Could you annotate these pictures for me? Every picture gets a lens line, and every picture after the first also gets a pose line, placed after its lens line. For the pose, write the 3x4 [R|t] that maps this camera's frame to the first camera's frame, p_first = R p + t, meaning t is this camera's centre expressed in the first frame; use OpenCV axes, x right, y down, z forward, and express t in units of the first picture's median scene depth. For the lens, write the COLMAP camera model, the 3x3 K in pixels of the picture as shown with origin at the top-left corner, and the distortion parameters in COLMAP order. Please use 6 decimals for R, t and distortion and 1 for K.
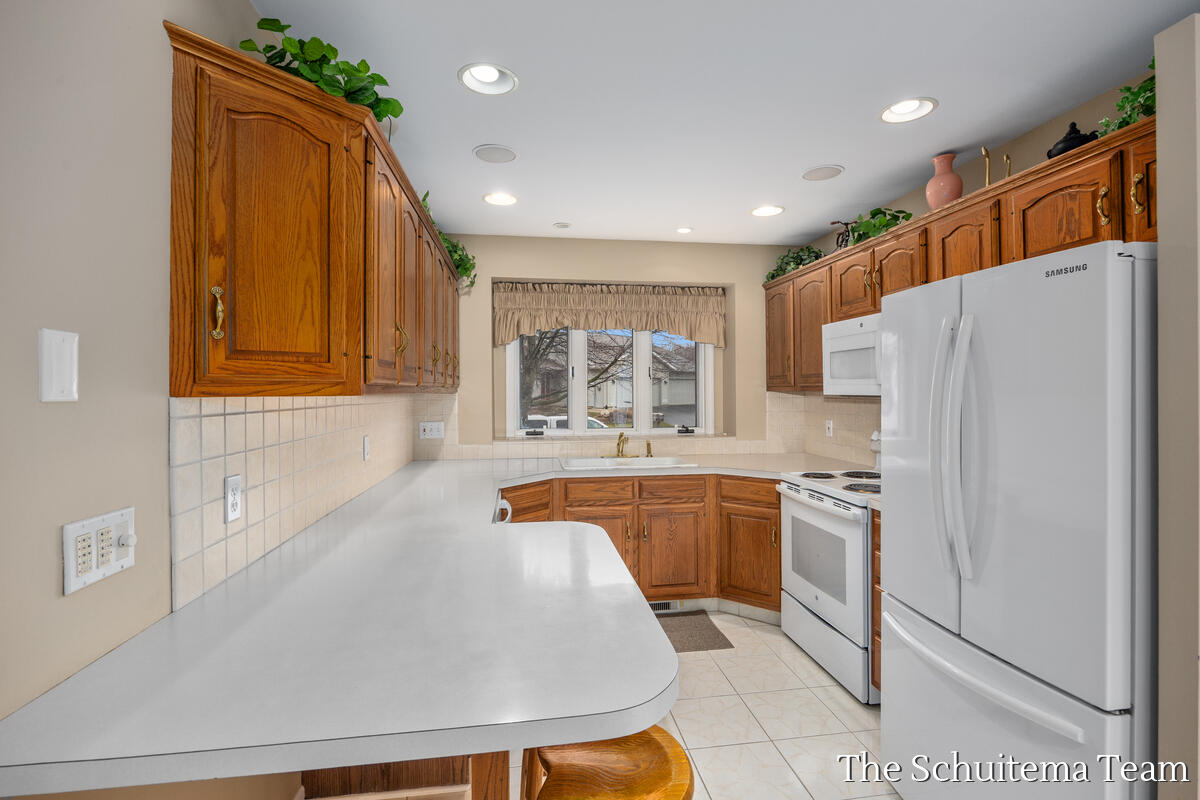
lens RADIAL K [[557.9, 0, 599.1], [0, 557.9, 390.1], [0, 0, 1]] dist [-0.004320, 0.000217]
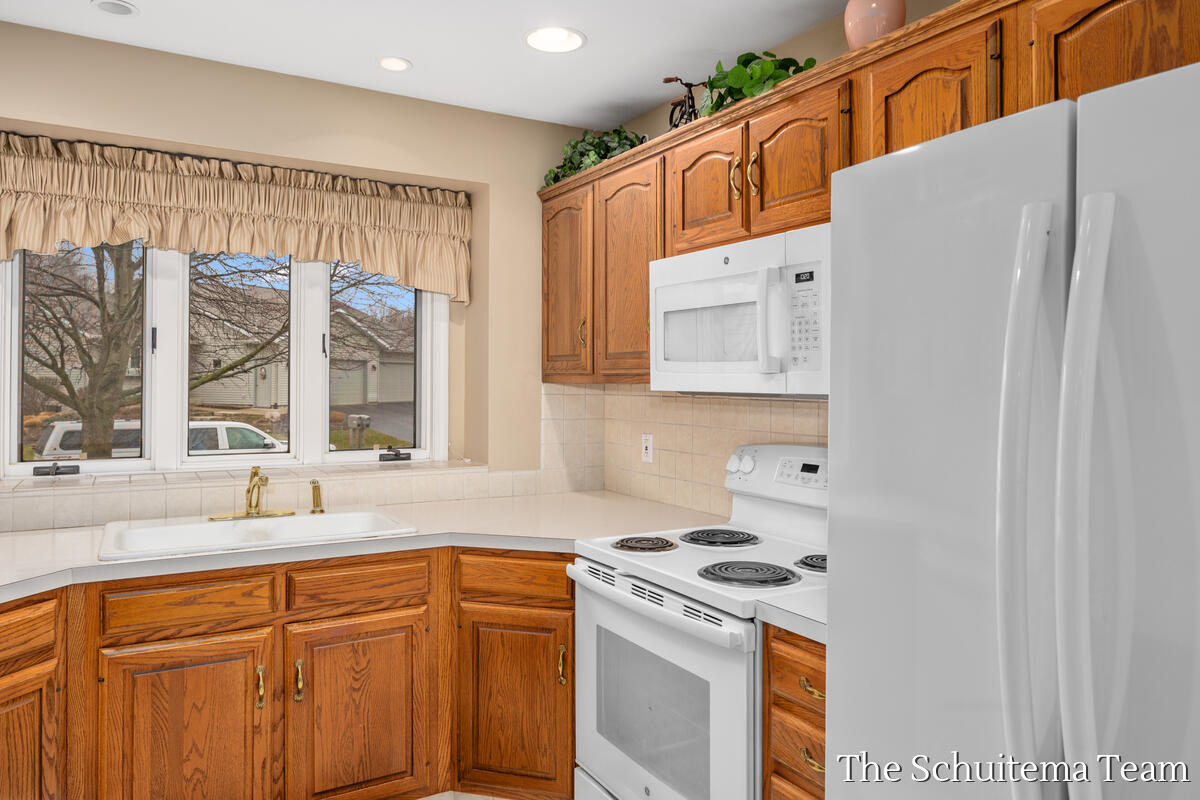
lens RADIAL K [[803.6, 0, 603.2], [0, 803.6, 378.2], [0, 0, 1]] dist [-0.021147, 0.005313]
pose [[0.923055, 0.011524, 0.384494, 0.057005], [-0.010623, 0.999934, -0.004467, 0.000325], [-0.384520, 0.000039, 0.923117, 0.282505]]
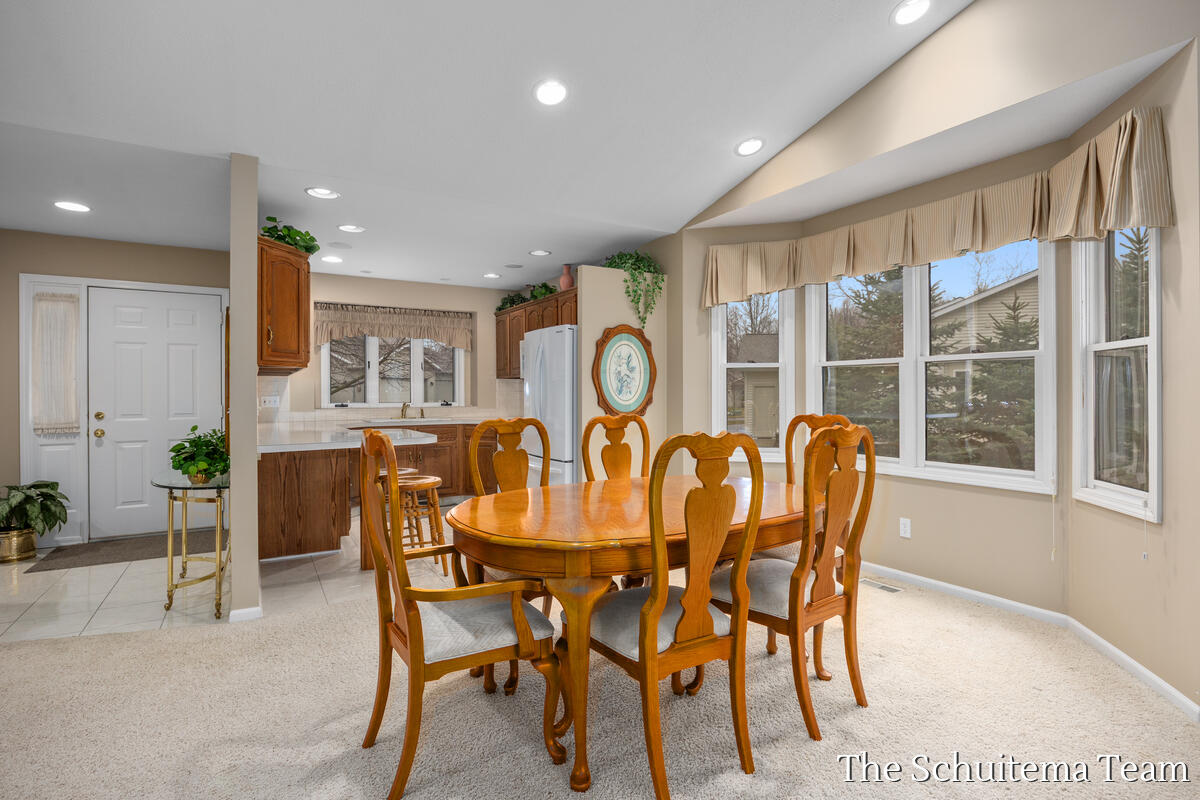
lens RADIAL K [[615.8, 0, 599.0], [0, 615.8, 394.9], [0, 0, 1]] dist [-0.003750, -0.000498]
pose [[0.927044, 0.001158, 0.374951, -0.117838], [-0.000797, 0.999999, -0.001117, 0.062330], [-0.374952, 0.000737, 0.927044, -0.950973]]
